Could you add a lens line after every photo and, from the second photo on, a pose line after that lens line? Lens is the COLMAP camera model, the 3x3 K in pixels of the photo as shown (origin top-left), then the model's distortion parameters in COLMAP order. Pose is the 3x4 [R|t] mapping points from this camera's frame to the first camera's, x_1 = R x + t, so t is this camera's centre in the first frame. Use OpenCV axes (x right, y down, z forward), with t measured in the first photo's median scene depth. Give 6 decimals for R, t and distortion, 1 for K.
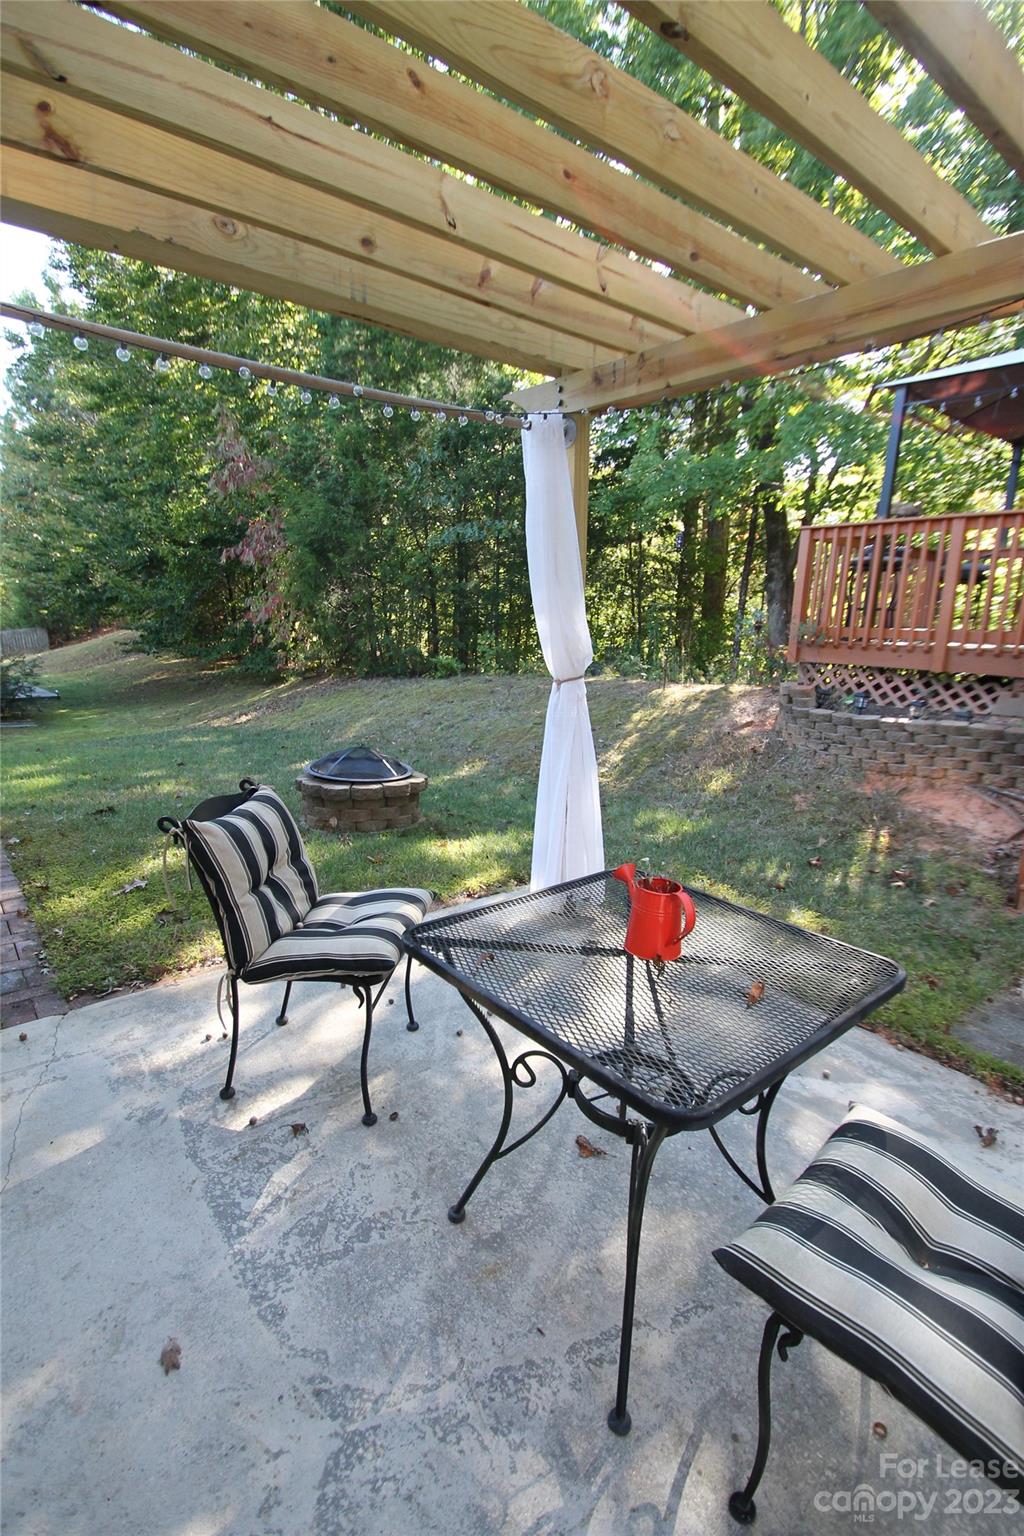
lens RADIAL K [[723.8, 0, 500.3], [0, 723.8, 774.7], [0, 0, 1]] dist [0.017881, -0.017060]
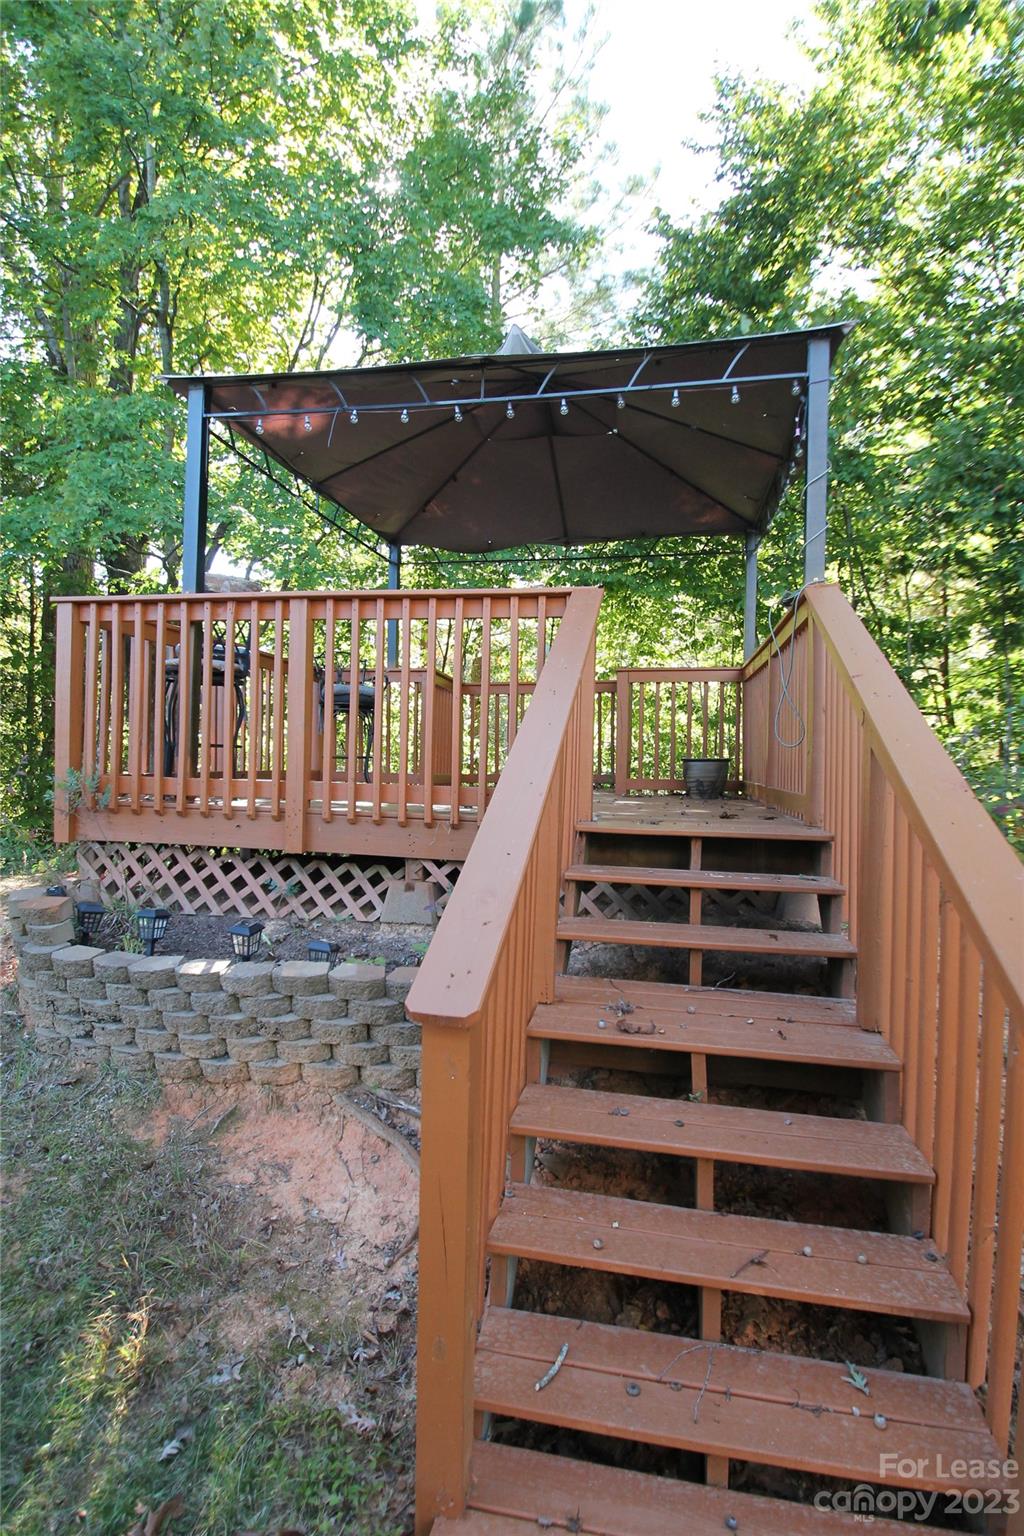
lens RADIAL K [[767.0, 0, 512.4], [0, 767.0, 744.7], [0, 0, 1]] dist [-0.000182, 0.000018]
pose [[0.772841, 0.003634, 0.634590, 0.360108], [0.134378, 0.976370, -0.169244, -0.102251], [-0.620209, 0.216073, 0.754091, 0.431092]]
